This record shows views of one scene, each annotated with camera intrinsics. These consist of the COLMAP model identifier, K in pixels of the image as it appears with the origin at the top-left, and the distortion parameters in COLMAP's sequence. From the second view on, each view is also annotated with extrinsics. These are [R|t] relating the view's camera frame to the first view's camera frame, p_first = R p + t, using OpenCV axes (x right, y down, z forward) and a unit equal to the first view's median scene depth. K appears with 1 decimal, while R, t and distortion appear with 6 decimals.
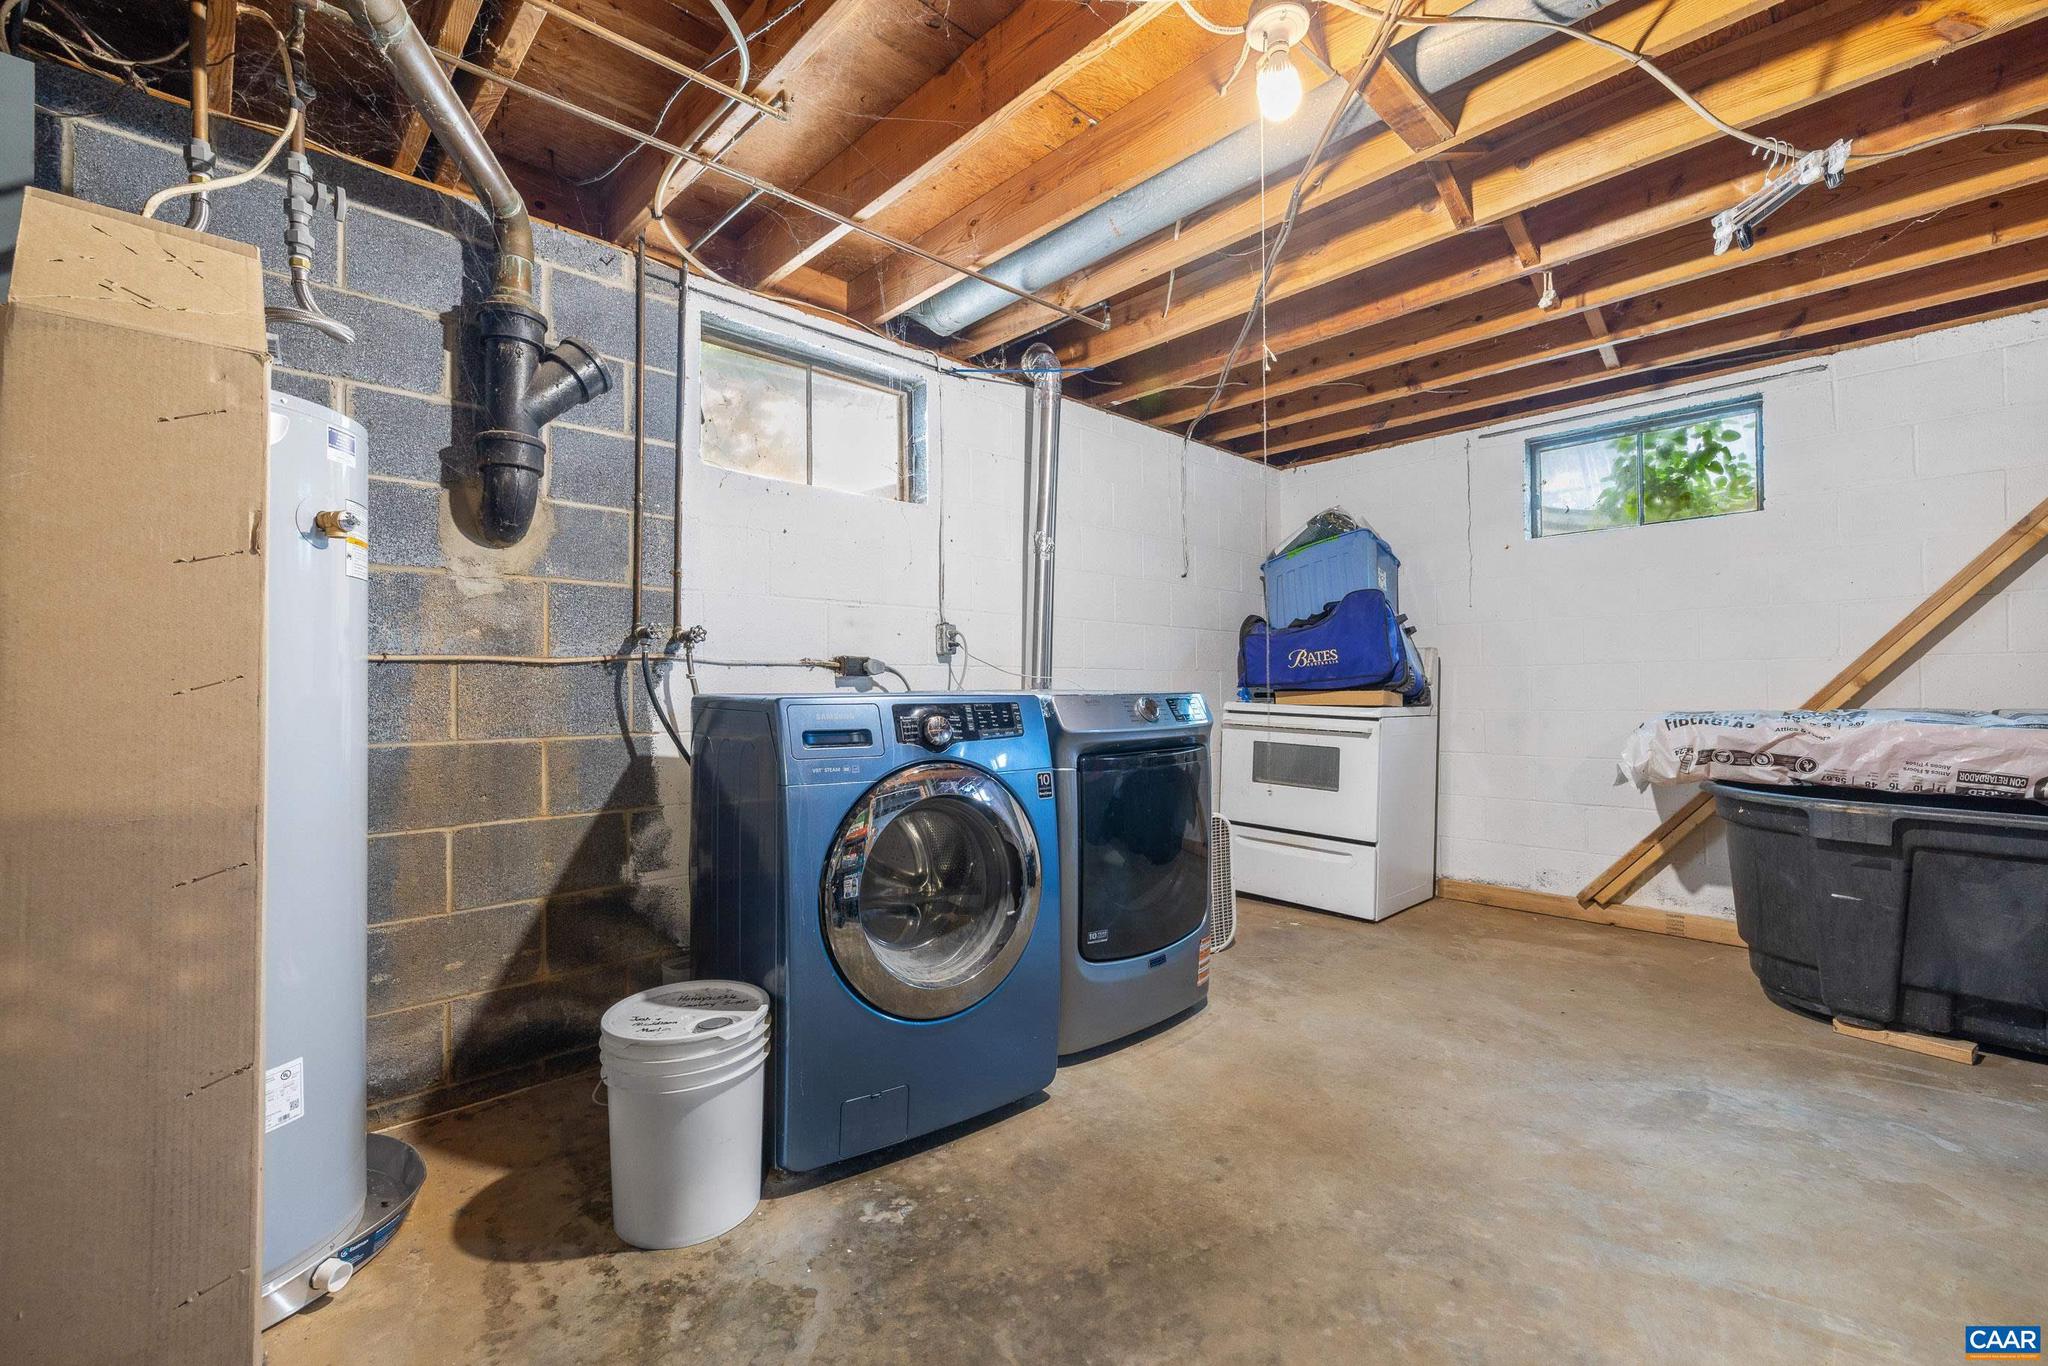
lens RADIAL K [[862.7, 0, 1022.5], [0, 862.7, 682.6], [0, 0, 1]] dist [0.003015, -0.000254]
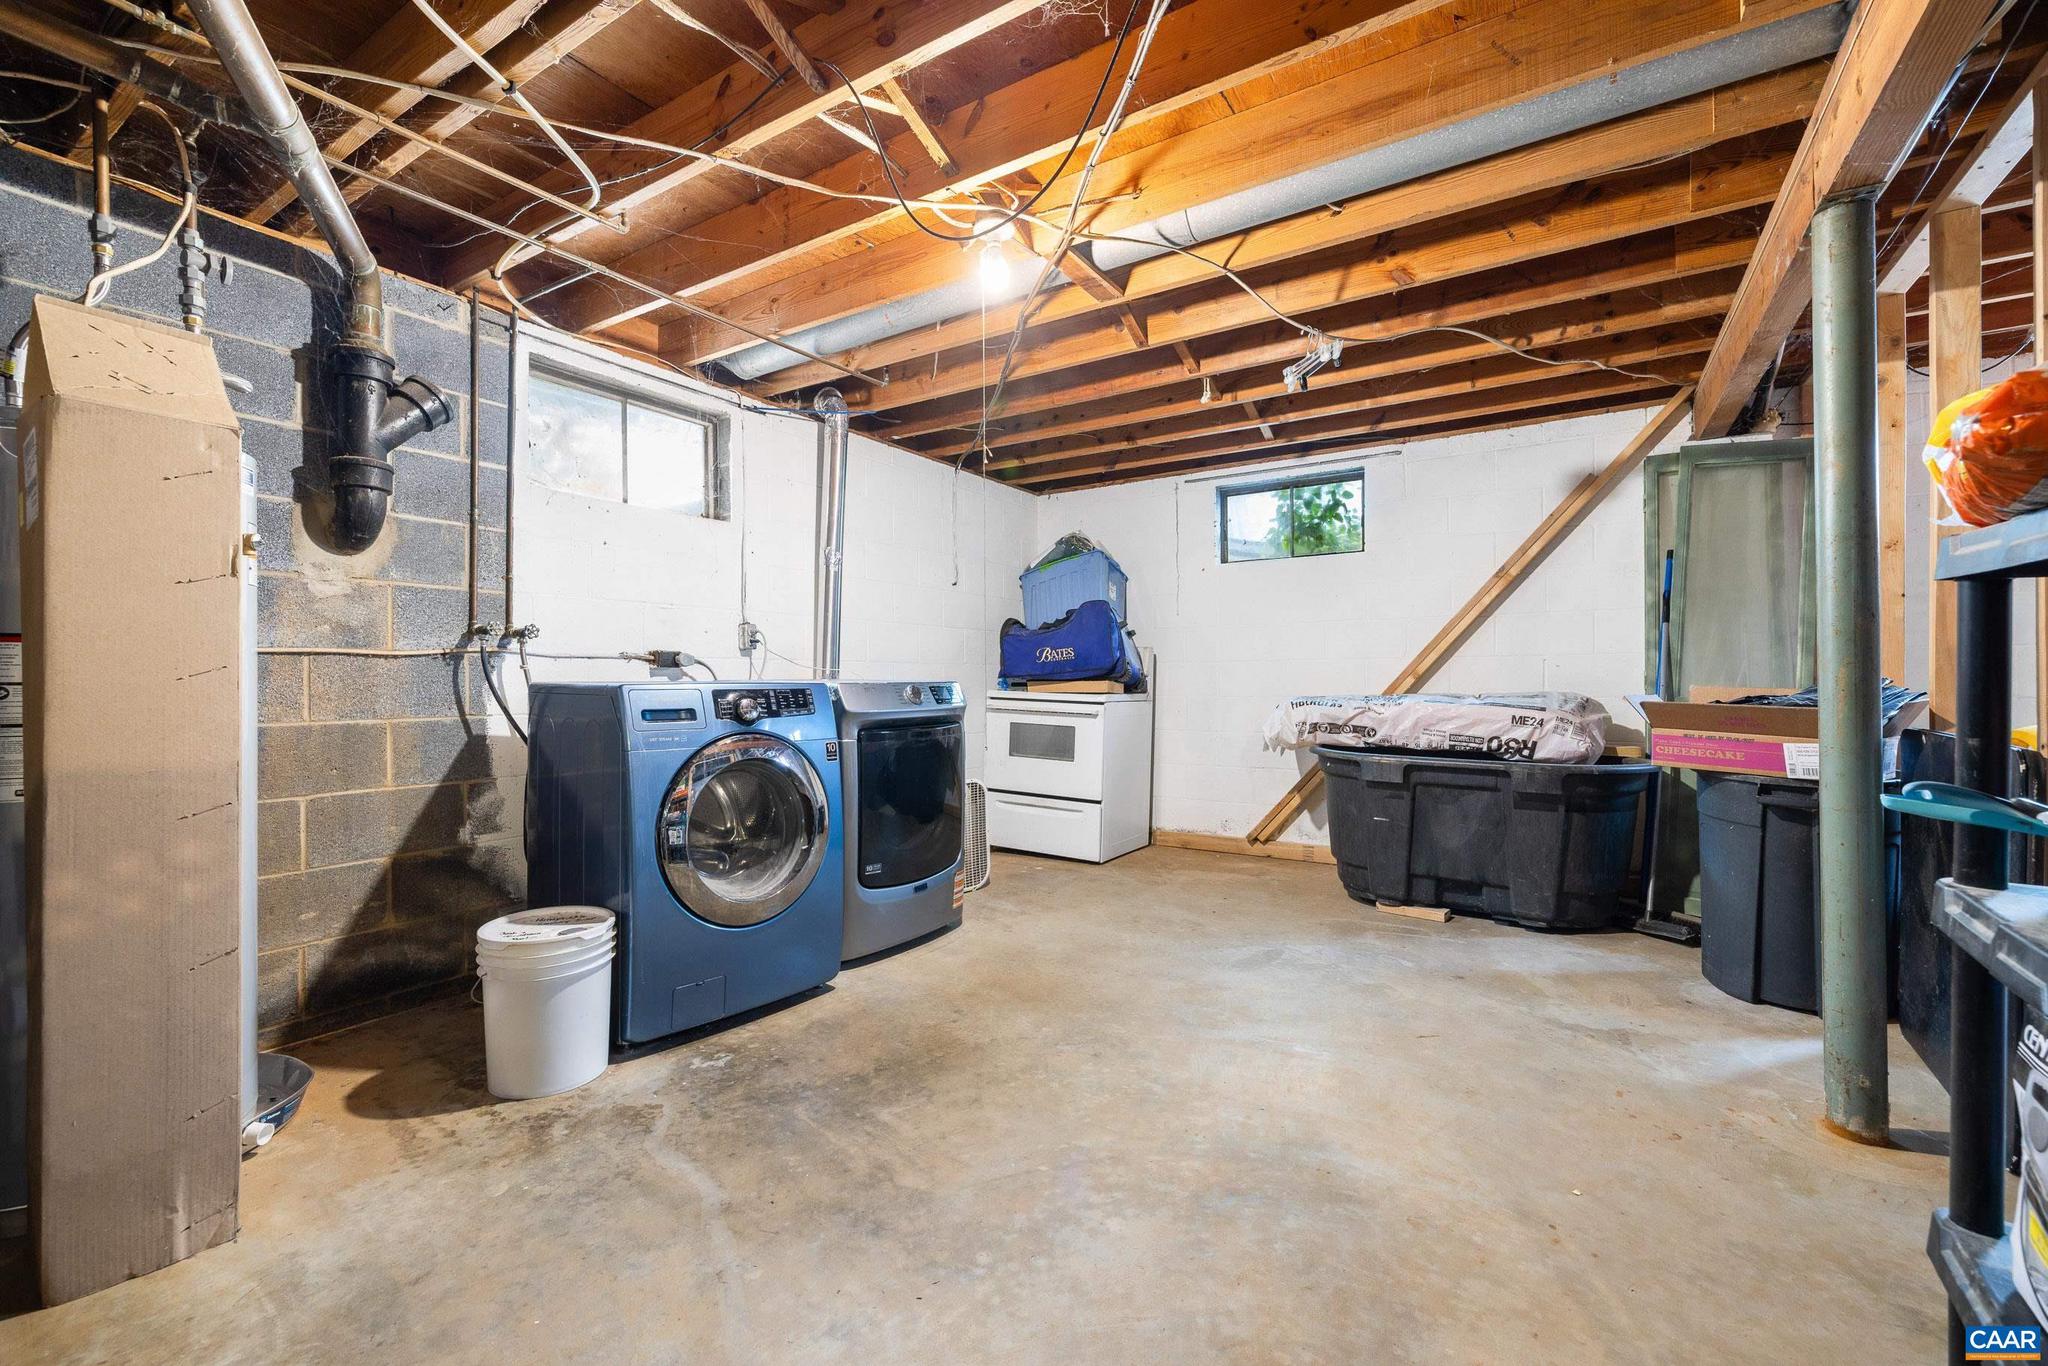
lens RADIAL K [[862.7, 0, 1029.0], [0, 862.7, 677.4], [0, 0, 1]] dist [0.003015, -0.000254]
pose [[0.970237, 0.002813, 0.242143, -0.001164], [-0.003862, 0.999985, 0.003855, -0.000373], [-0.242128, -0.004675, 0.970233, -0.323437]]
